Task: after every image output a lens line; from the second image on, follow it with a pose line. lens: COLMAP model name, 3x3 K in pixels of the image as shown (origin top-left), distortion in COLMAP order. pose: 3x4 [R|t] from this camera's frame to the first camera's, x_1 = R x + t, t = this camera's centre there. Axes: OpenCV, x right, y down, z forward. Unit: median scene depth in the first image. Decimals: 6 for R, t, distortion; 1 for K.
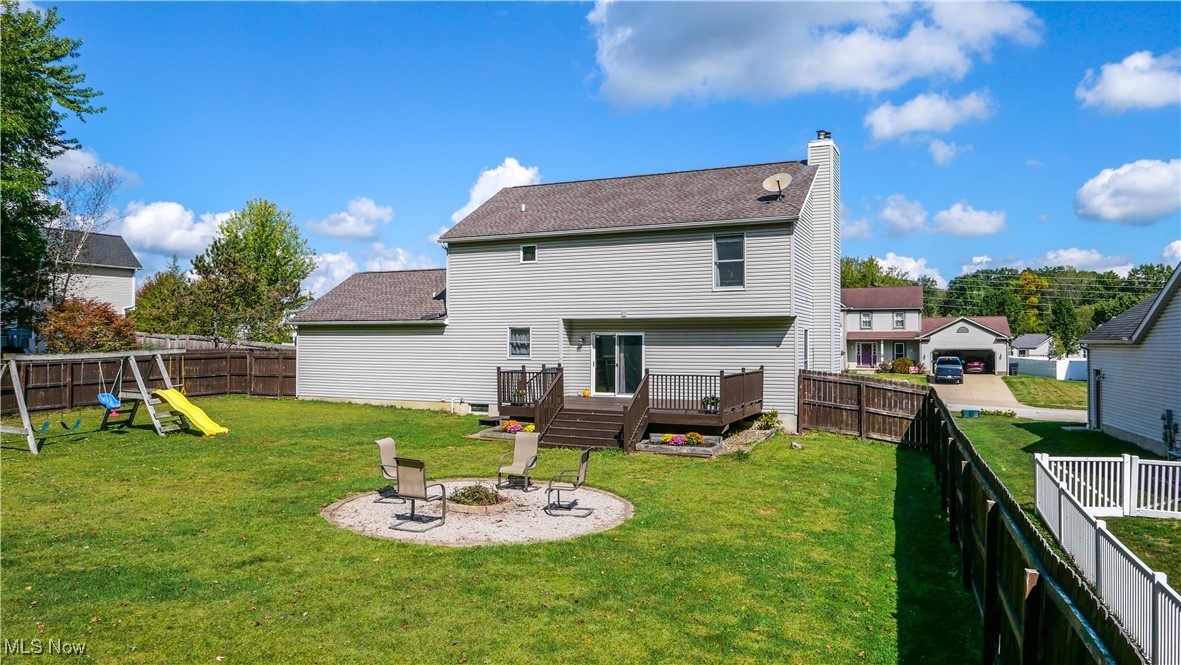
lens RADIAL K [[794.6, 0, 587.4], [0, 794.6, 329.7], [0, 0, 1]] dist [-0.043735, 0.027987]
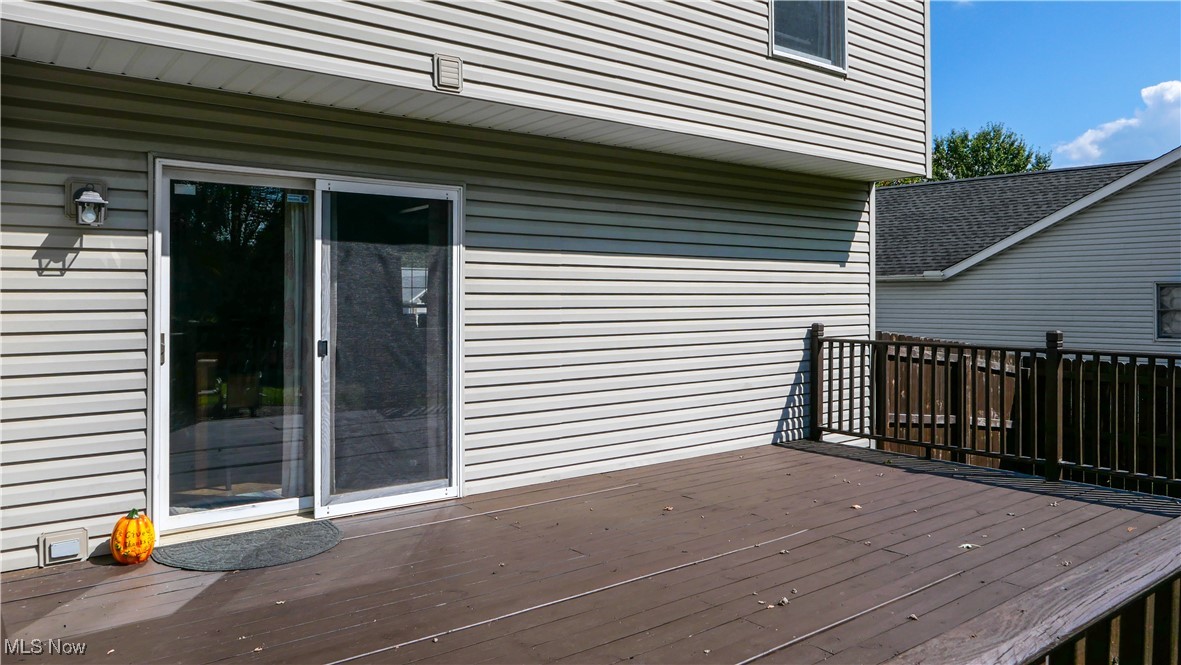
lens RADIAL K [[794.6, 0, 596.2], [0, 794.6, 291.4], [0, 0, 1]] dist [-0.043735, 0.027987]
pose [[0.461950, 0.003164, 0.886900, -0.100254], [-0.017854, 0.999824, 0.005732, 0.029390], [-0.886726, -0.018482, 0.461925, 0.868111]]
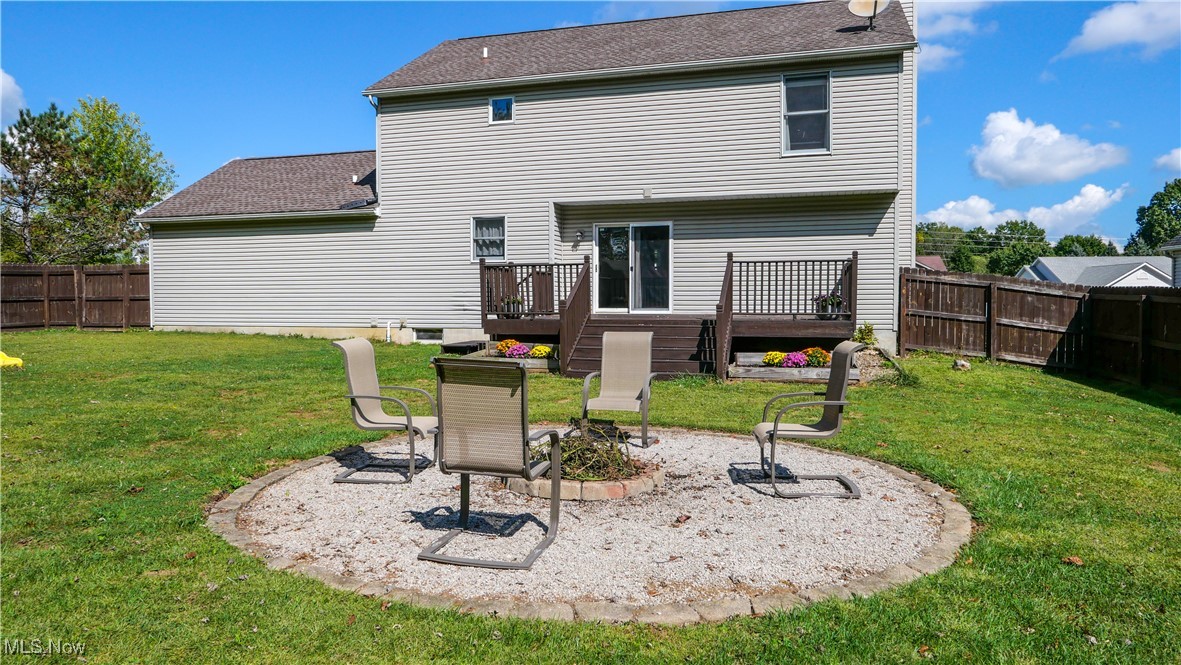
lens RADIAL K [[794.6, 0, 592.6], [0, 794.6, 330.9], [0, 0, 1]] dist [-0.043735, 0.027987]
pose [[0.988009, -0.011085, 0.153998, -0.108476], [0.002712, 0.998511, 0.054478, 0.062200], [-0.154372, -0.053408, 0.986568, 0.307787]]
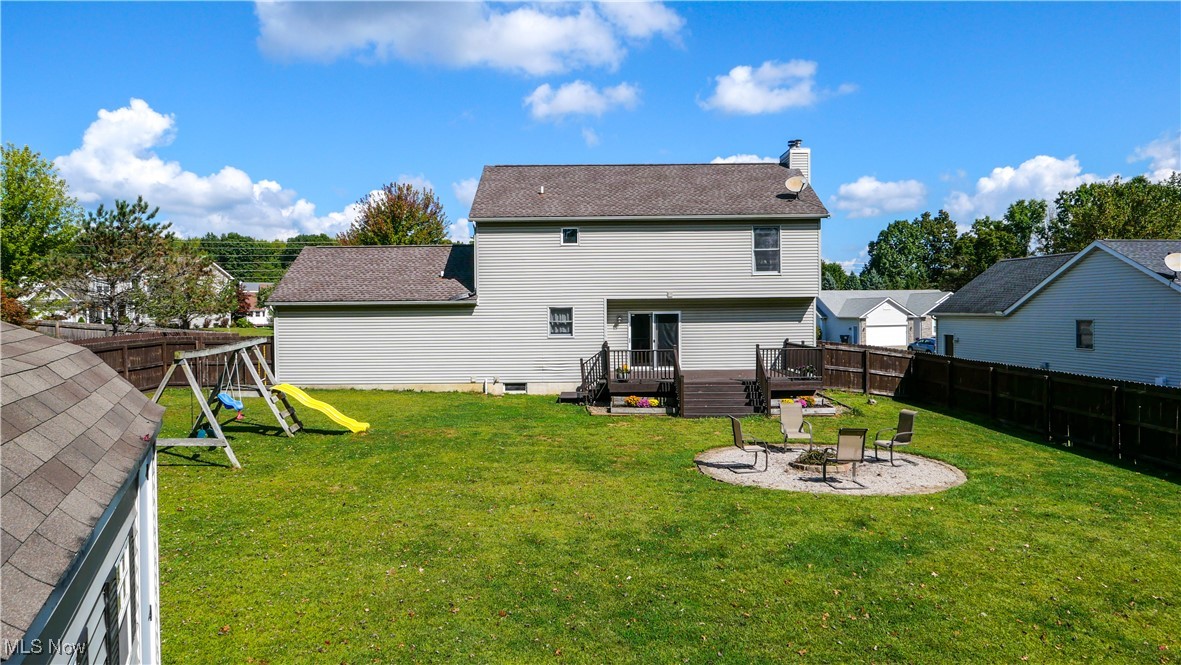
lens RADIAL K [[794.6, 0, 594.7], [0, 794.6, 330.0], [0, 0, 1]] dist [-0.043735, 0.027987]
pose [[0.902277, -0.022338, 0.430578, -0.515573], [0.004618, 0.999100, 0.042155, -0.017630], [-0.431133, -0.036047, 0.901568, 0.048533]]
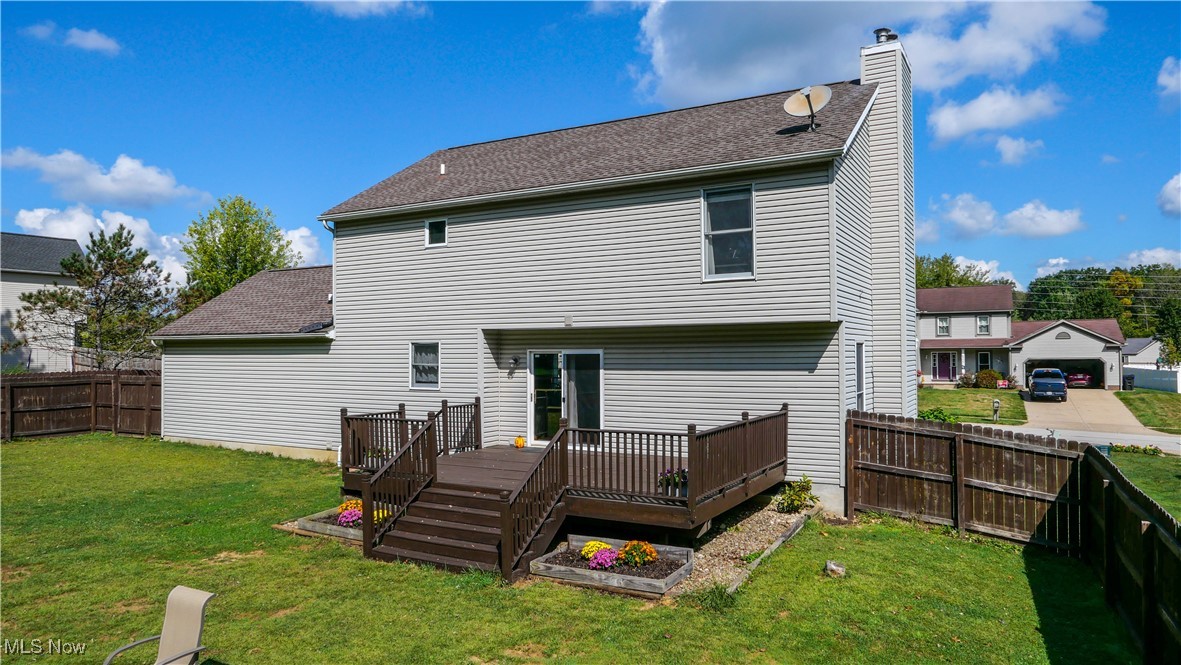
lens RADIAL K [[794.6, 0, 583.6], [0, 794.6, 334.9], [0, 0, 1]] dist [-0.043735, 0.027987]
pose [[0.996499, -0.009771, -0.083036, 0.109478], [0.009462, 0.999947, -0.004109, -0.005675], [0.083072, 0.003309, 0.996538, 0.357422]]
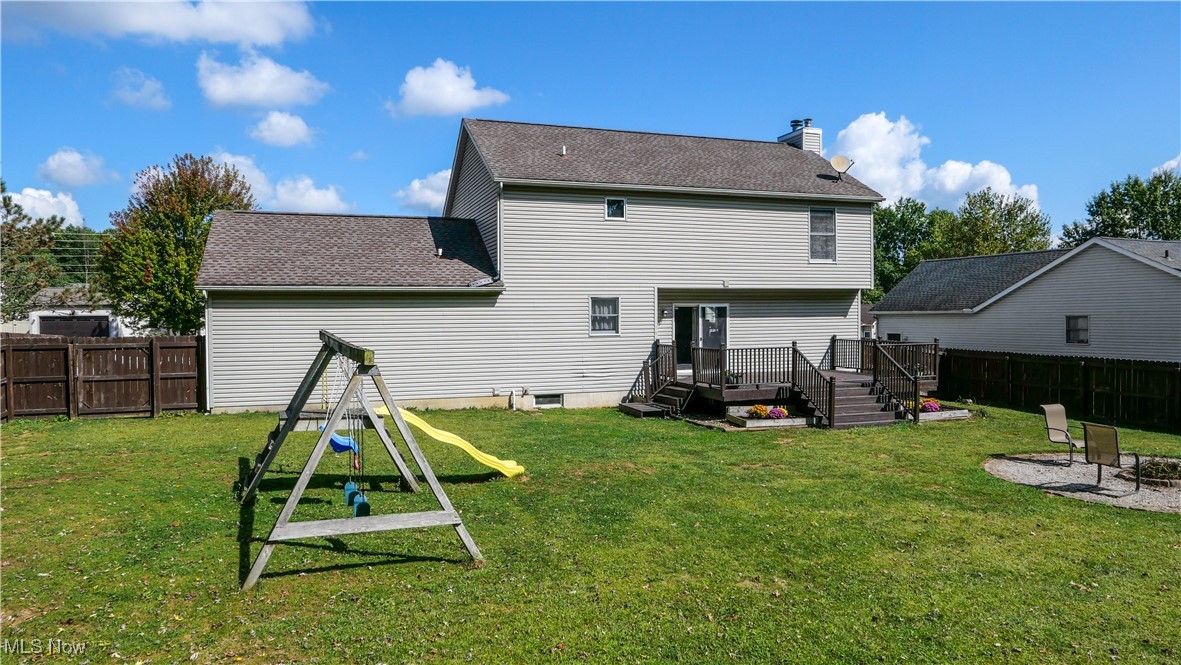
lens RADIAL K [[794.6, 0, 598.5], [0, 794.6, 329.1], [0, 0, 1]] dist [-0.043735, 0.027987]
pose [[0.704348, -0.020454, 0.709560, -0.707030], [-0.002419, 0.999510, 0.031213, 0.004527], [-0.709851, -0.023701, 0.703953, 0.444164]]
